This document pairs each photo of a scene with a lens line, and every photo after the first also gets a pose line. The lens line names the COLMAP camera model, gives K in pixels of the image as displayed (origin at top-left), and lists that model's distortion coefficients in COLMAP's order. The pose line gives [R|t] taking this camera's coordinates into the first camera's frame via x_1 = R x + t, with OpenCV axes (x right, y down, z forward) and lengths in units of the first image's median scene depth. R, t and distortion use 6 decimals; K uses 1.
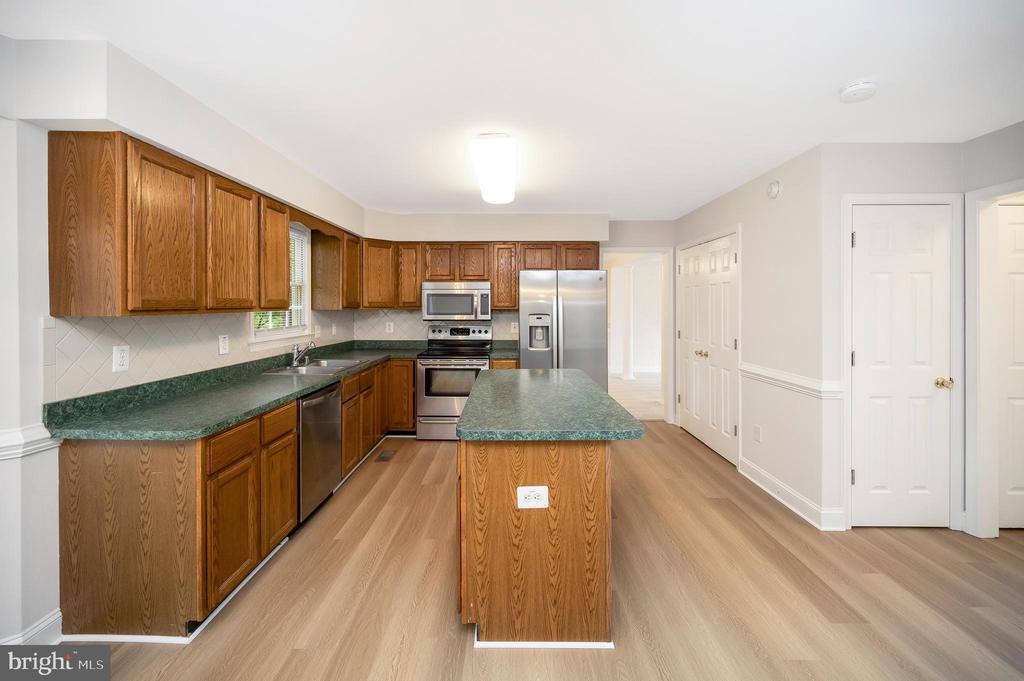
lens RADIAL K [[419.5, 0, 515.4], [0, 419.5, 307.0], [0, 0, 1]] dist [-0.001695, -0.000689]
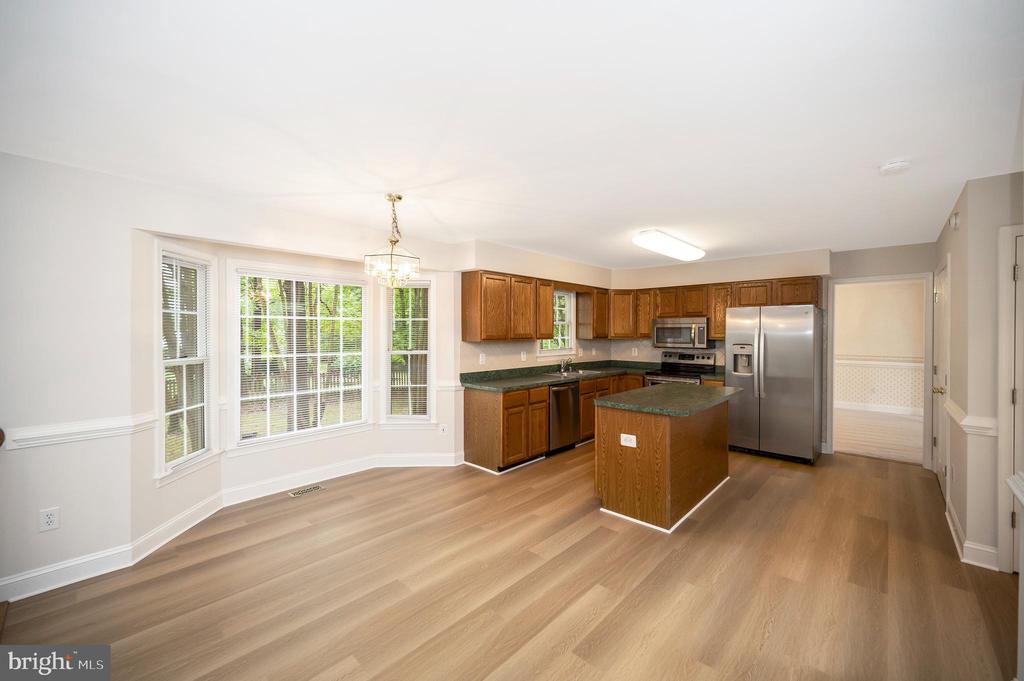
lens RADIAL K [[419.5, 0, 513.2], [0, 419.5, 335.7], [0, 0, 1]] dist [-0.001695, -0.000689]
pose [[0.734584, 0.007039, -0.678481, 0.400634], [-0.004137, 0.999974, 0.005895, -0.012195], [0.678505, -0.001524, 0.734594, -0.316789]]
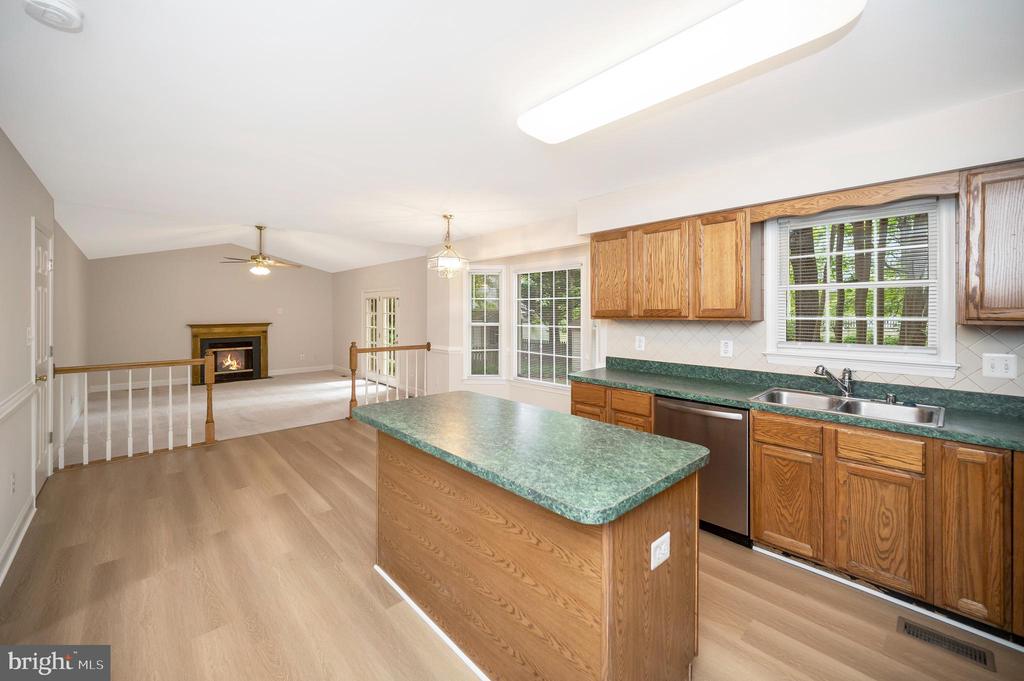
lens RADIAL K [[419.5, 0, 513.7], [0, 419.5, 317.2], [0, 0, 1]] dist [-0.001695, -0.000689]
pose [[-0.748637, 0.022358, -0.662603, 0.334027], [0.003920, 0.999563, 0.029300, -0.021625], [0.662969, 0.019337, -0.748397, 0.987479]]
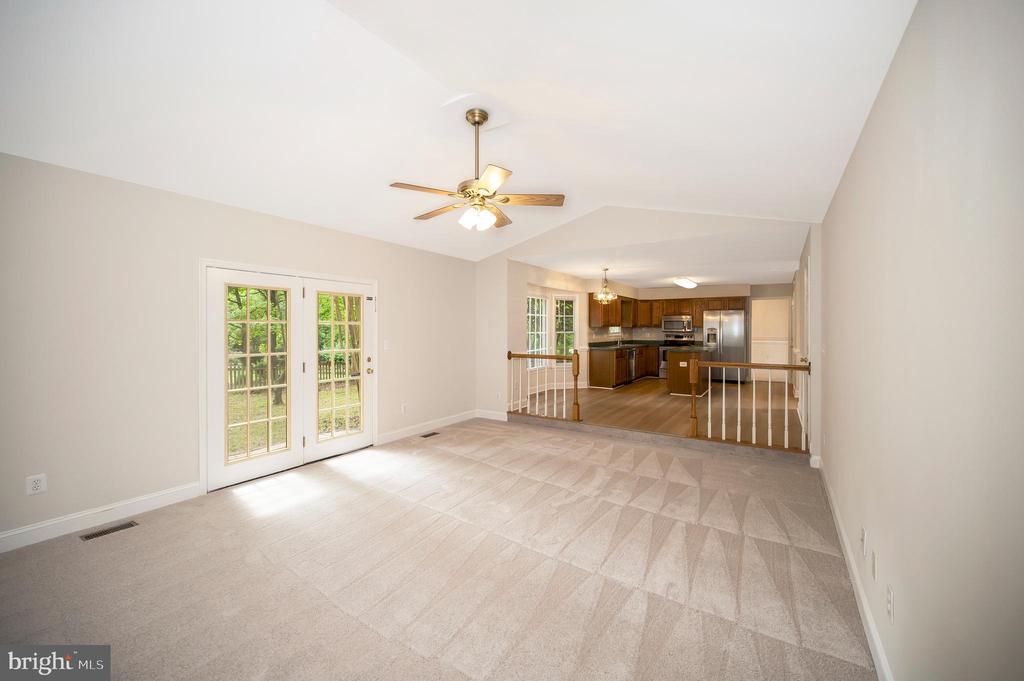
lens RADIAL K [[419.5, 0, 506.7], [0, 419.5, 326.7], [0, 0, 1]] dist [-0.001695, -0.000689]
pose [[0.831287, -0.001466, -0.555842, 0.436550], [-0.003062, 0.999969, -0.007217, 0.025976], [0.555835, 0.007701, 0.831257, -1.737930]]
